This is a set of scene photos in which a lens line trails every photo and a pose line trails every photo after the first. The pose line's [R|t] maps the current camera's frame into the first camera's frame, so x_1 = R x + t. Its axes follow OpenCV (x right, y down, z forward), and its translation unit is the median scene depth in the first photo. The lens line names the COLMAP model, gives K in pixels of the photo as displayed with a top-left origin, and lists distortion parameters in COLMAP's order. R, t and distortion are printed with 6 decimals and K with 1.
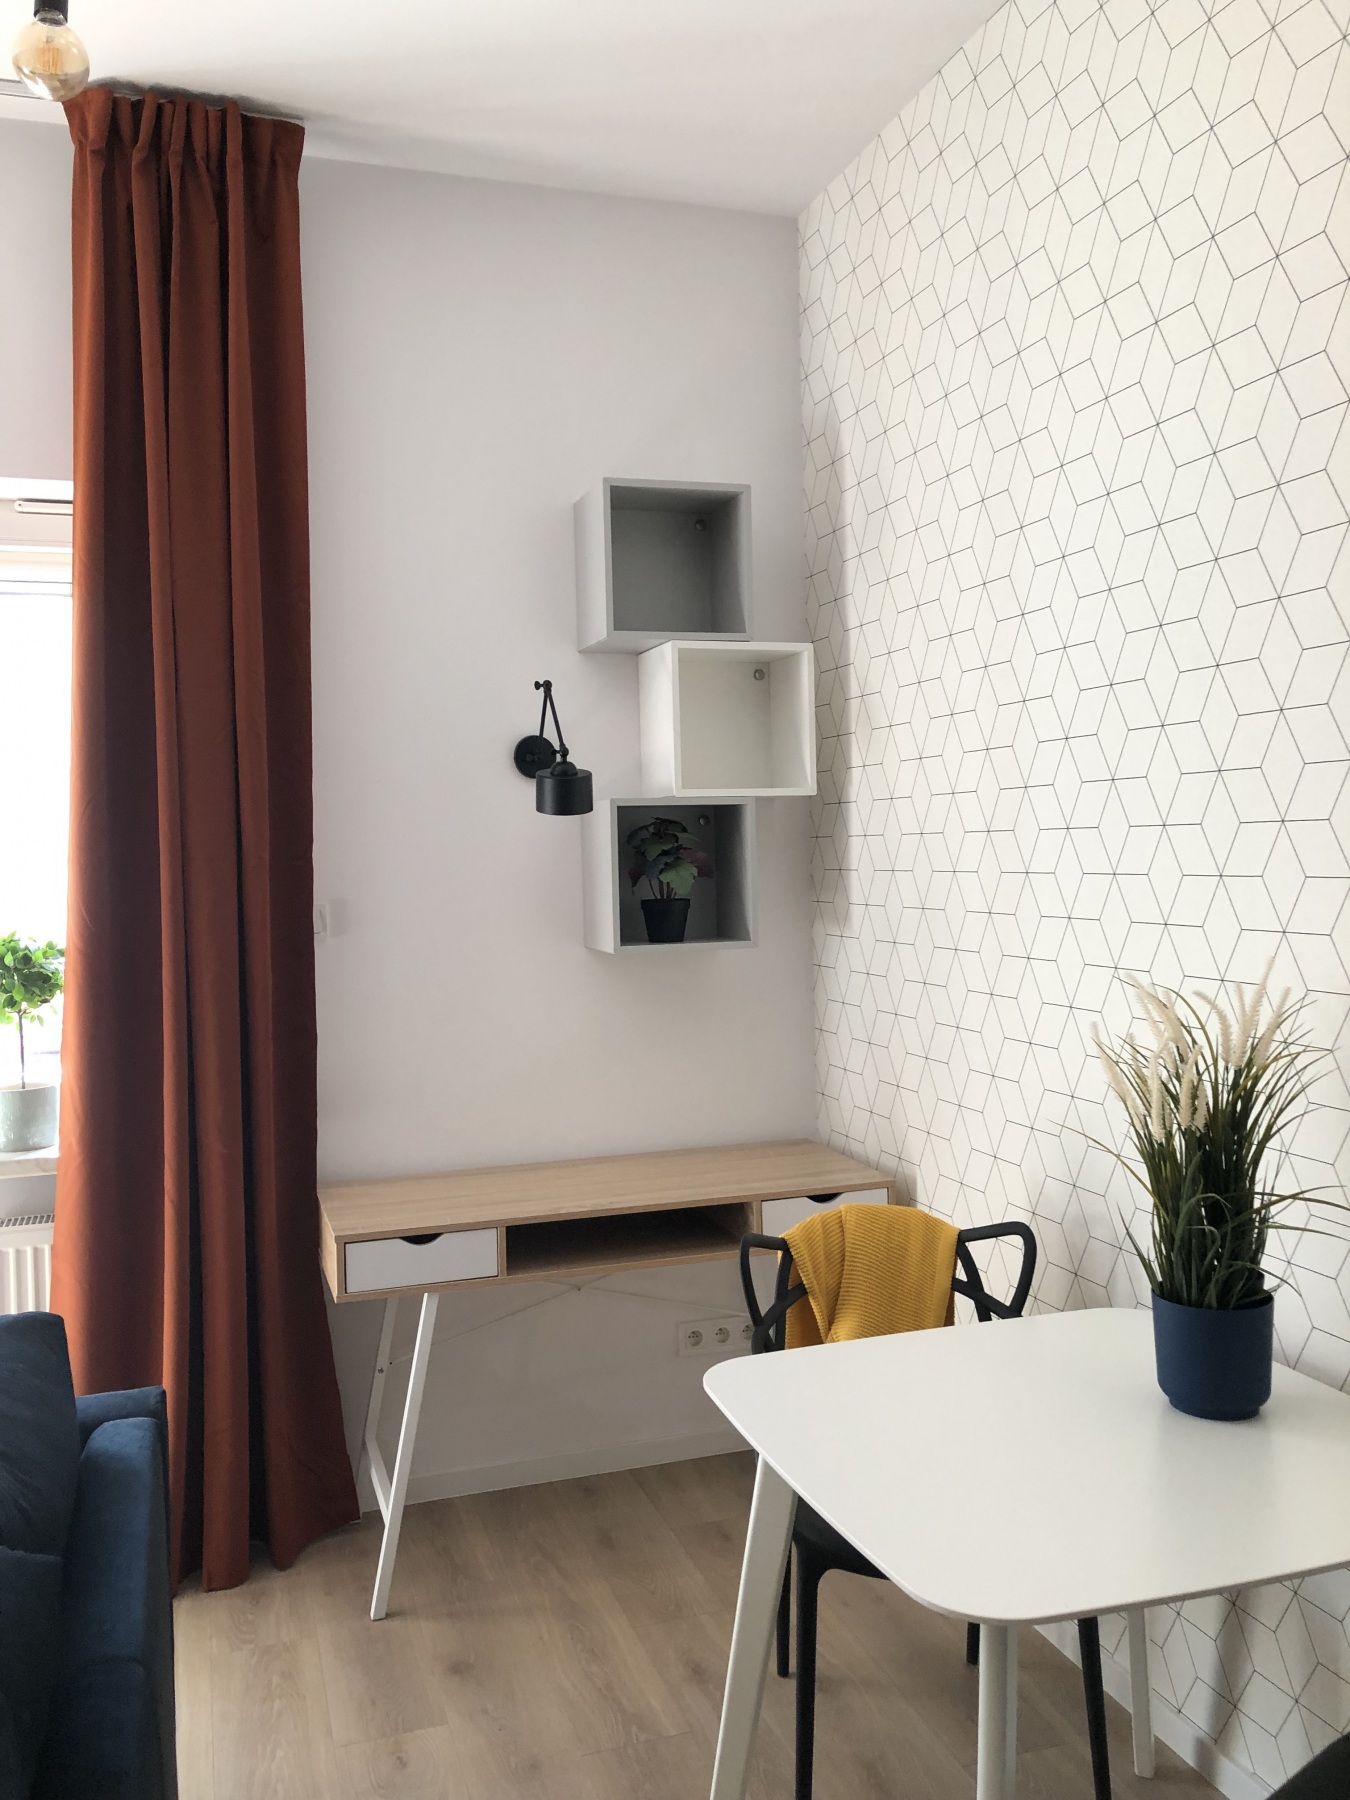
lens RADIAL K [[1449.1, 0, 667.3], [0, 1449.1, 870.9], [0, 0, 1]] dist [0.025936, -0.000250]
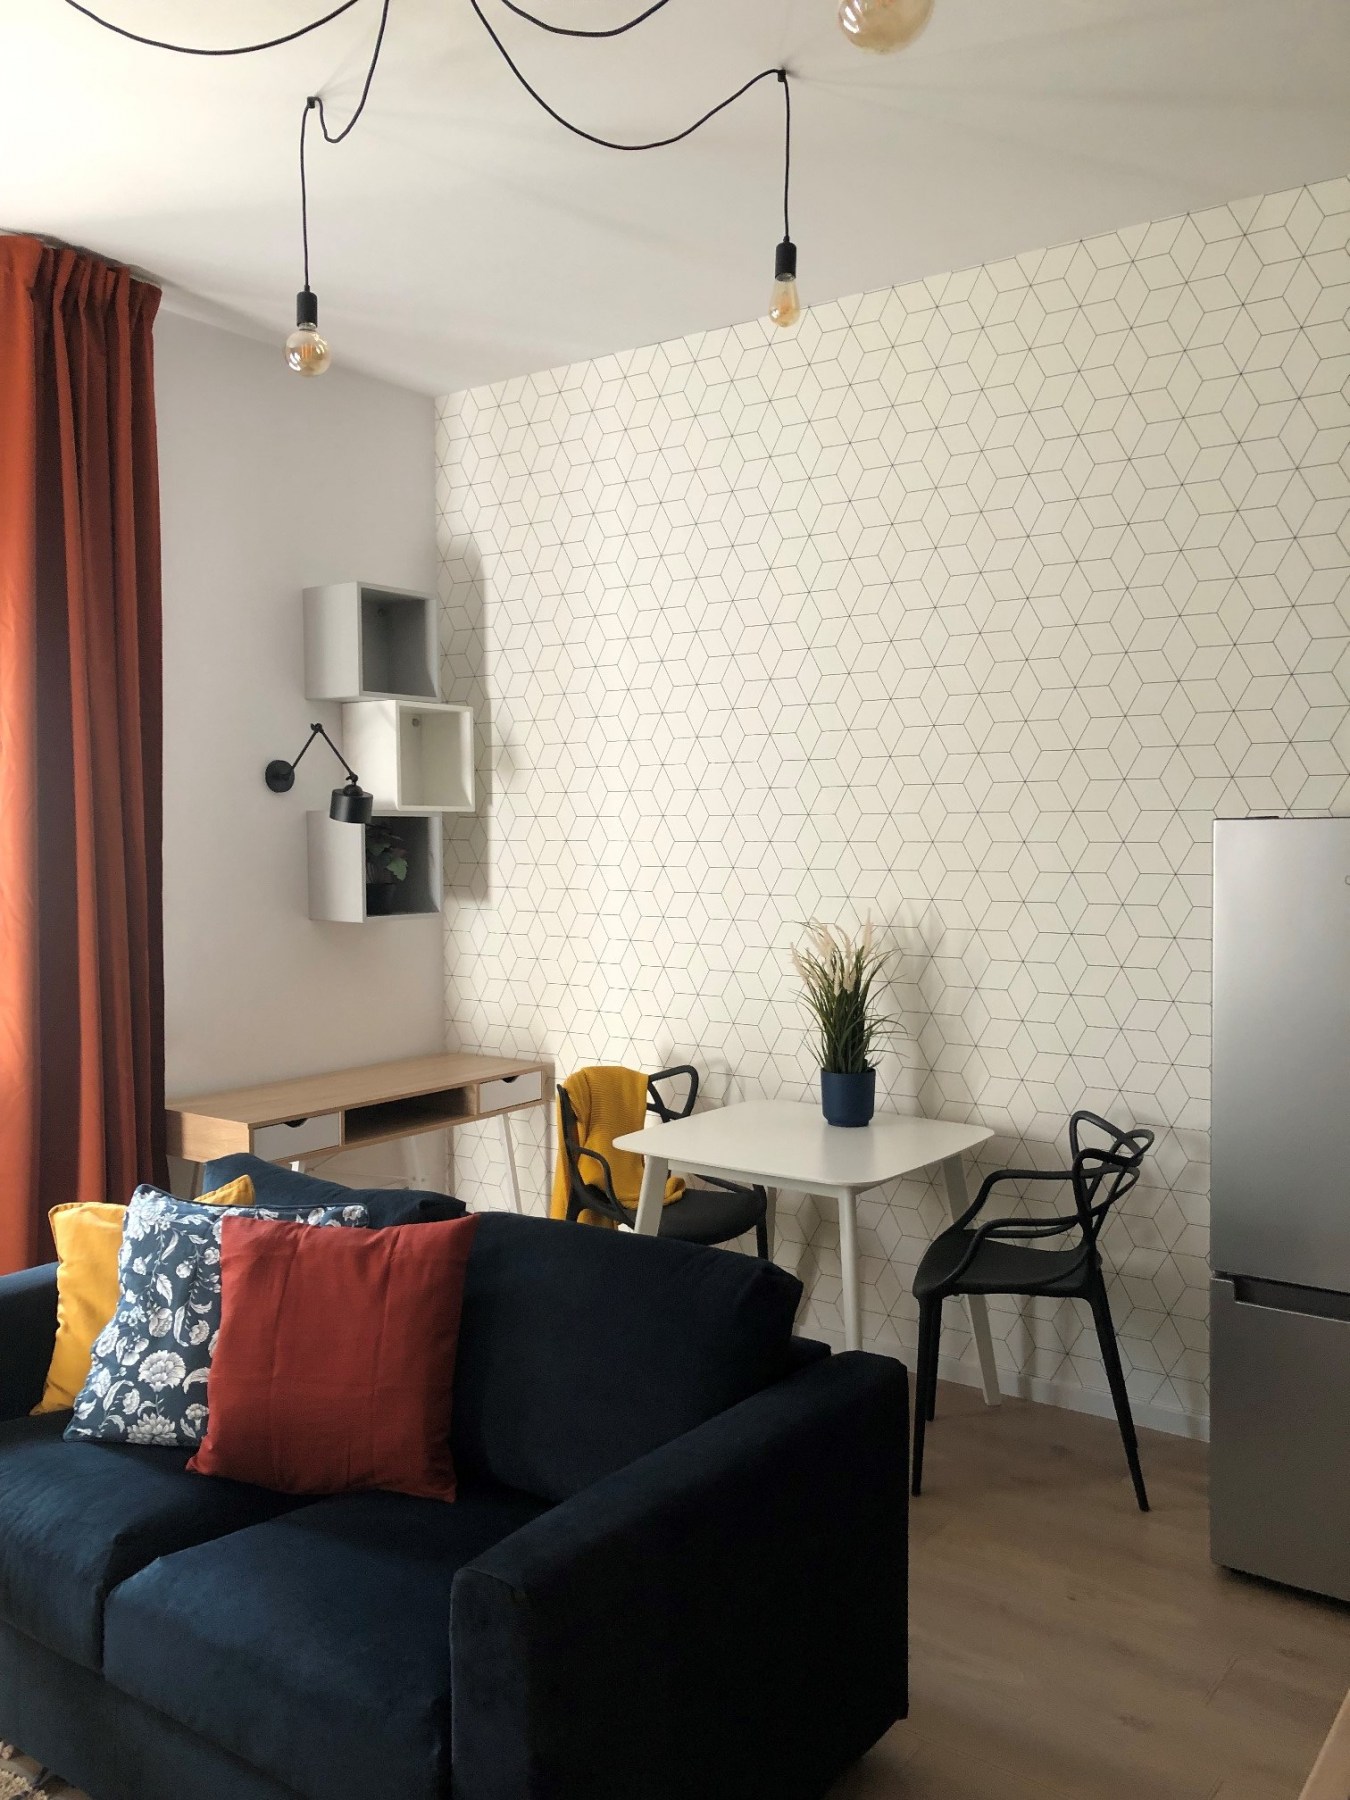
lens RADIAL K [[1462.5, 0, 675.0], [0, 1462.5, 900.0], [0, 0, 1]] dist [0.011315, 0.021758]
pose [[0.805205, -0.008426, 0.592937, -0.659236], [-0.008057, 0.999651, 0.025146, -0.002490], [-0.592942, -0.025025, 0.804856, -0.332948]]
